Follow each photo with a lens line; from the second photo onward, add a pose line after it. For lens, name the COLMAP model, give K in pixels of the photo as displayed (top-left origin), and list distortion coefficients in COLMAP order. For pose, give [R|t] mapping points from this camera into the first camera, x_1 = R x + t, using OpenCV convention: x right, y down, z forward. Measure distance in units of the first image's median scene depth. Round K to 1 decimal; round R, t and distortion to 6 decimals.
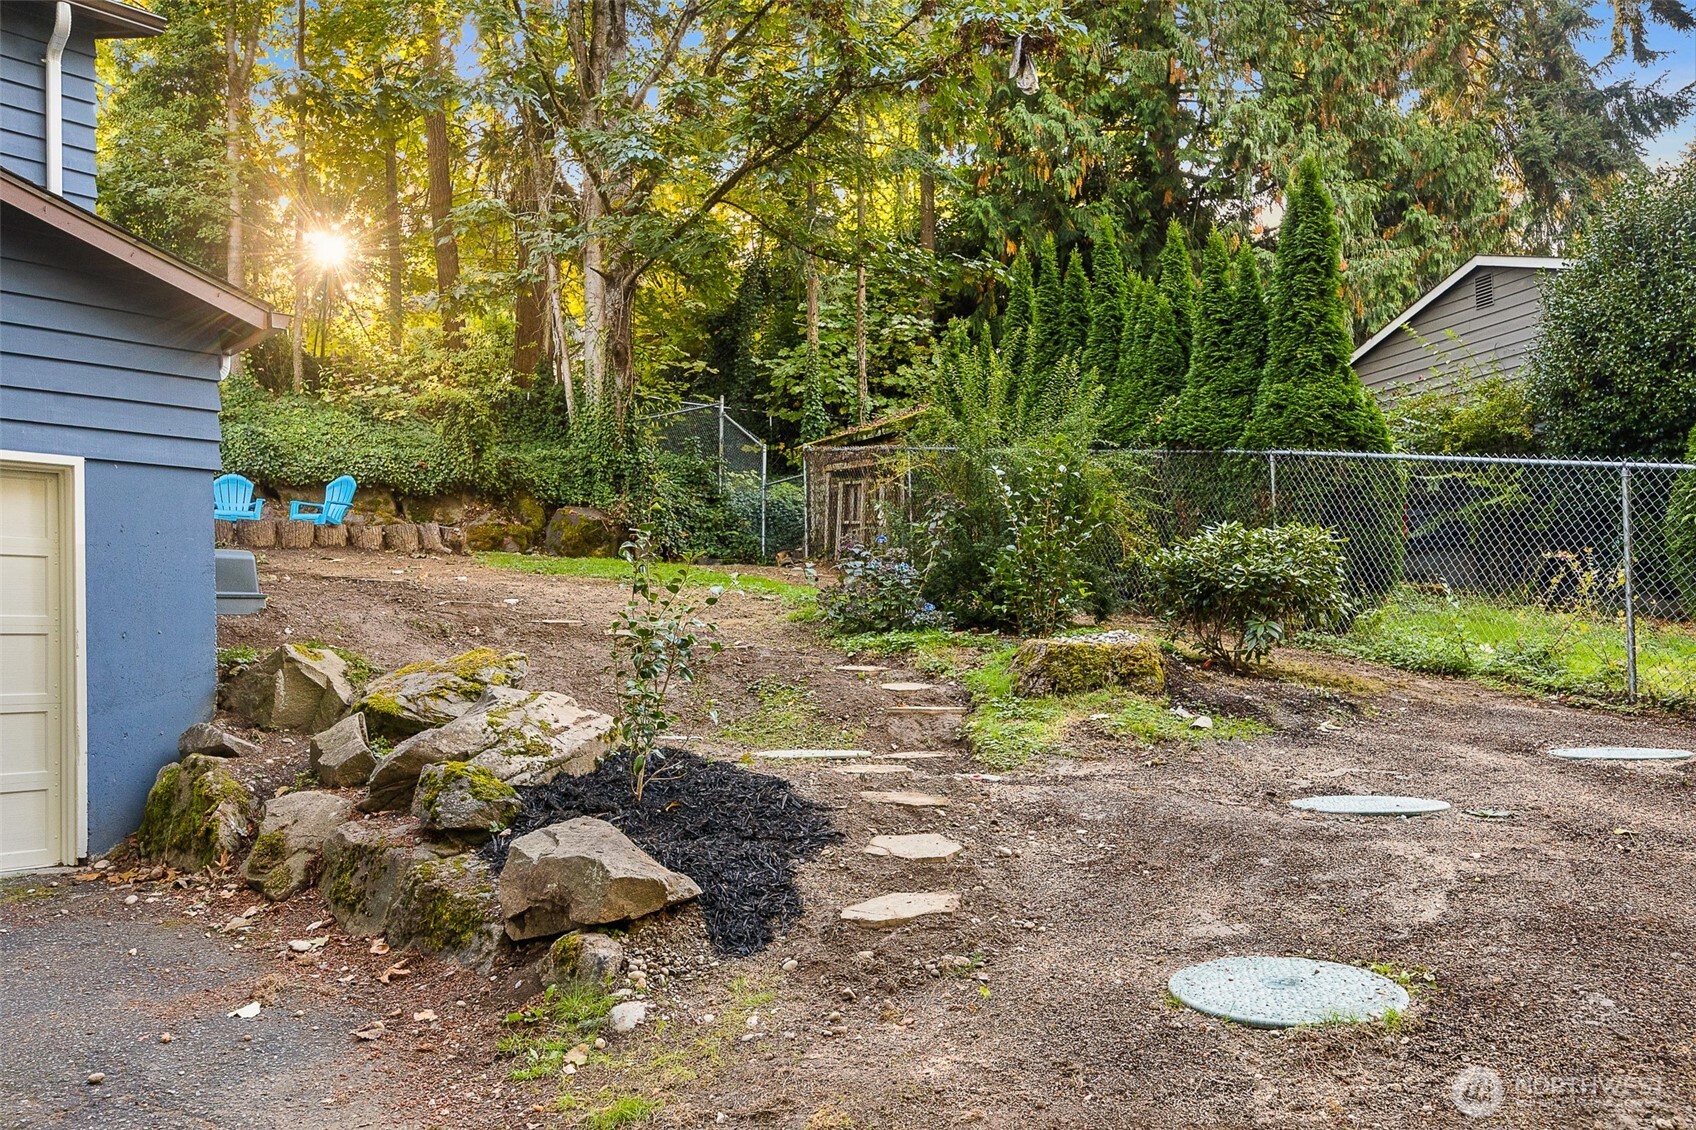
lens RADIAL K [[1342.5, 0, 849.3], [0, 1342.5, 641.0], [0, 0, 1]] dist [0.000236, -0.000916]
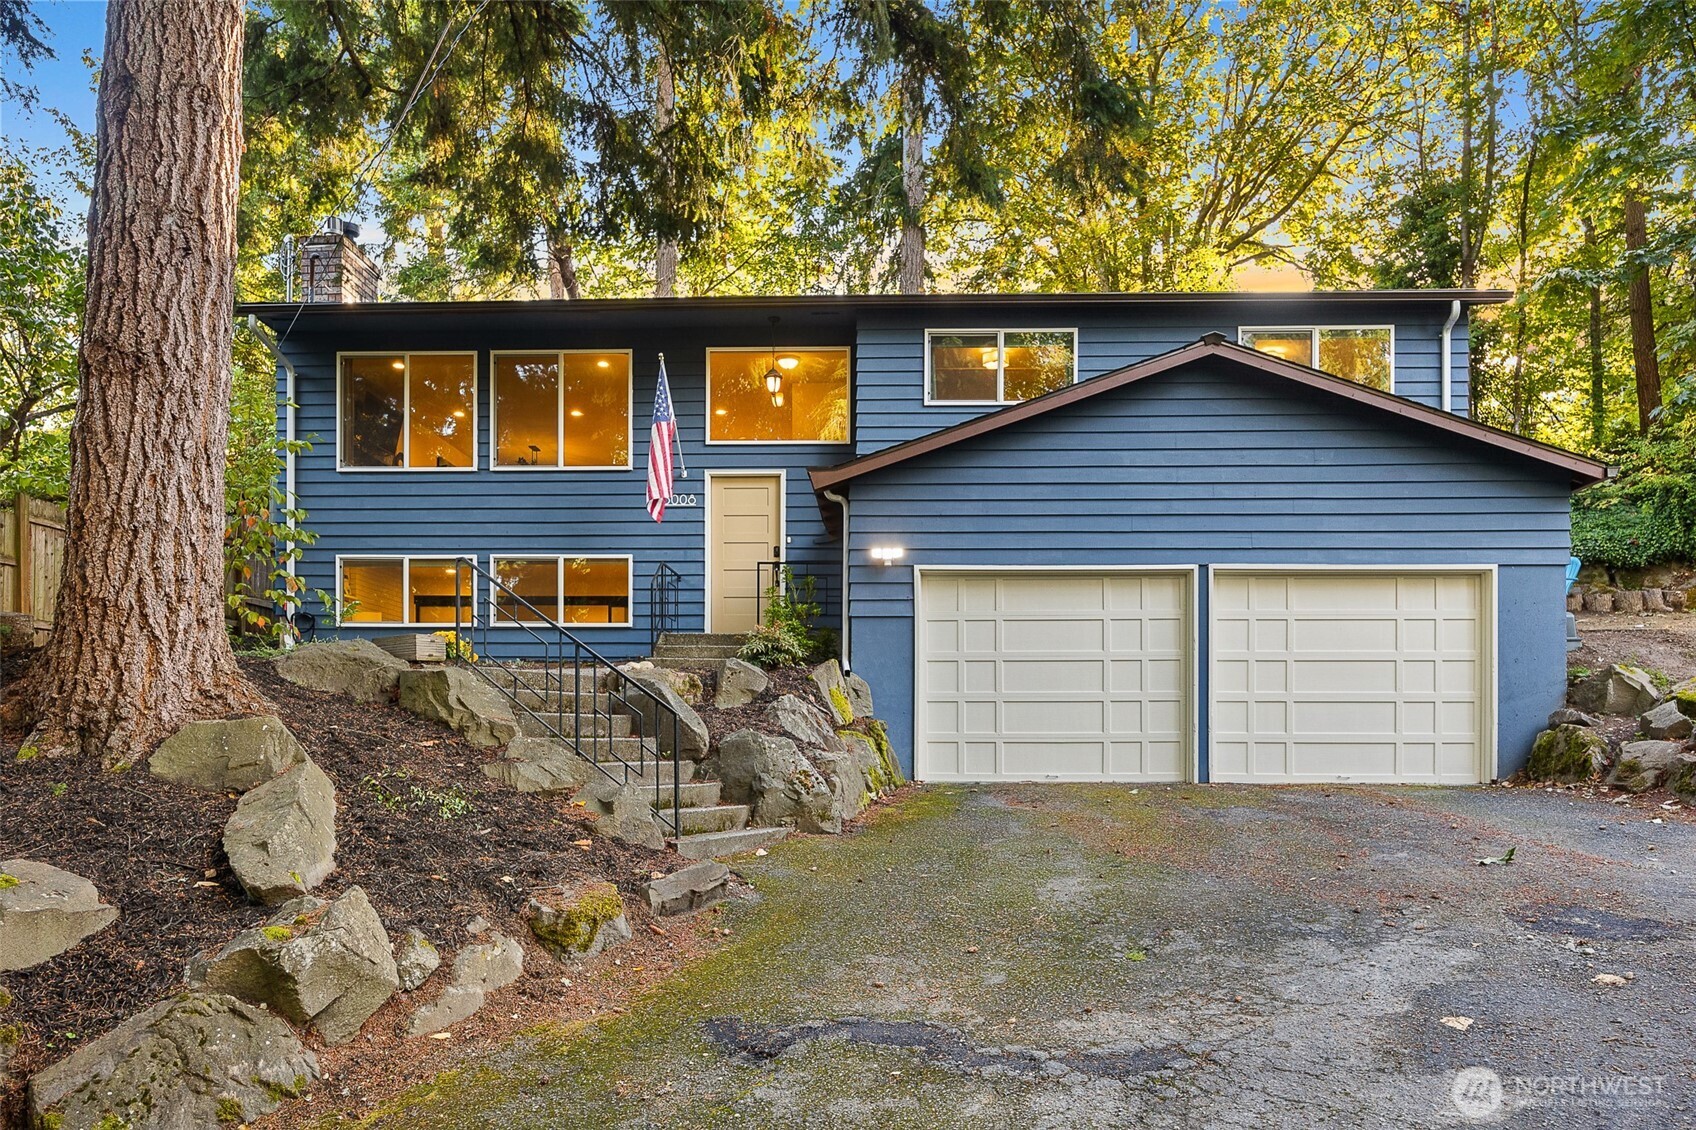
lens RADIAL K [[1159.6, 0, 848.4], [0, 1159.6, 745.3], [0, 0, 1]] dist [-0.006534, -0.002360]
pose [[0.649205, 0.026584, -0.760149, 0.066537], [-0.001252, 0.999425, 0.033883, 0.059012], [0.760613, -0.021045, 0.648865, -0.711142]]
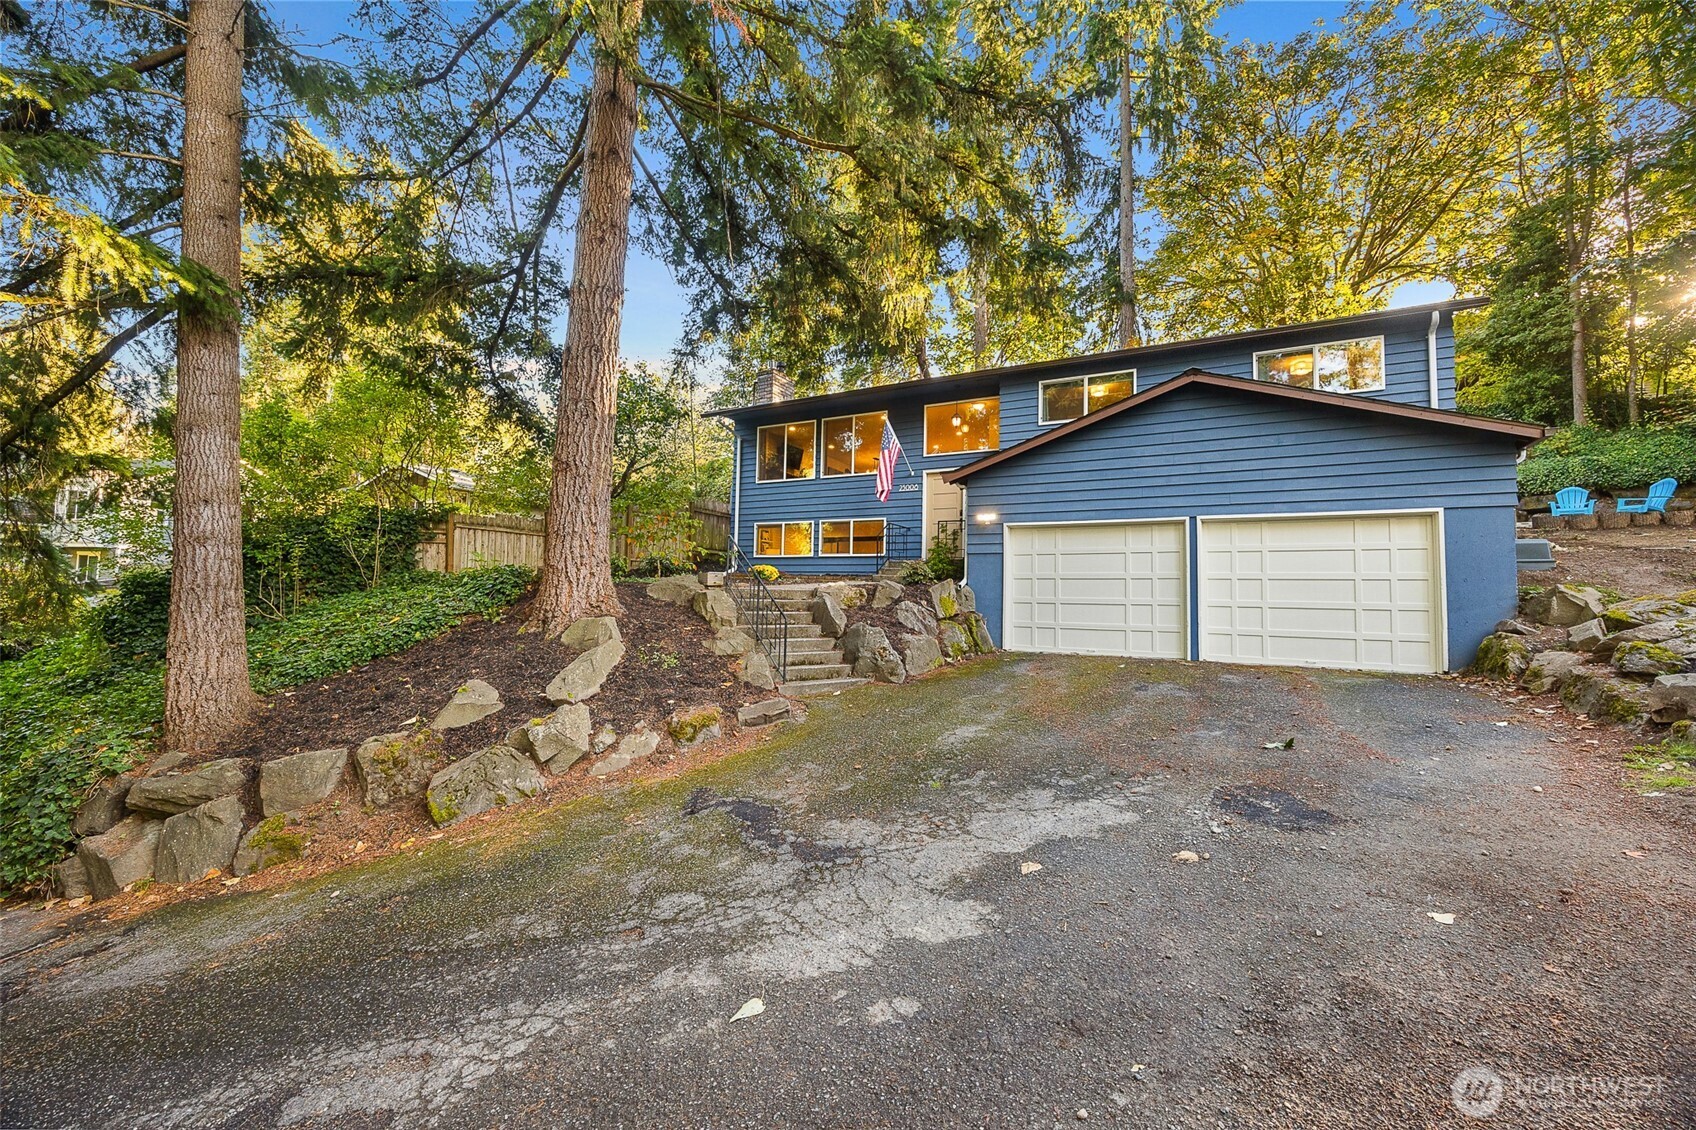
lens RADIAL K [[639.2, 0, 842.6], [0, 639.2, 559.0], [0, 0, 1]] dist [-0.007538, 0.000041]
pose [[0.251130, -0.028525, -0.967533, 0.270882], [-0.005001, 0.999514, -0.030766, -0.001554], [0.967940, 0.012565, 0.250865, -0.348162]]
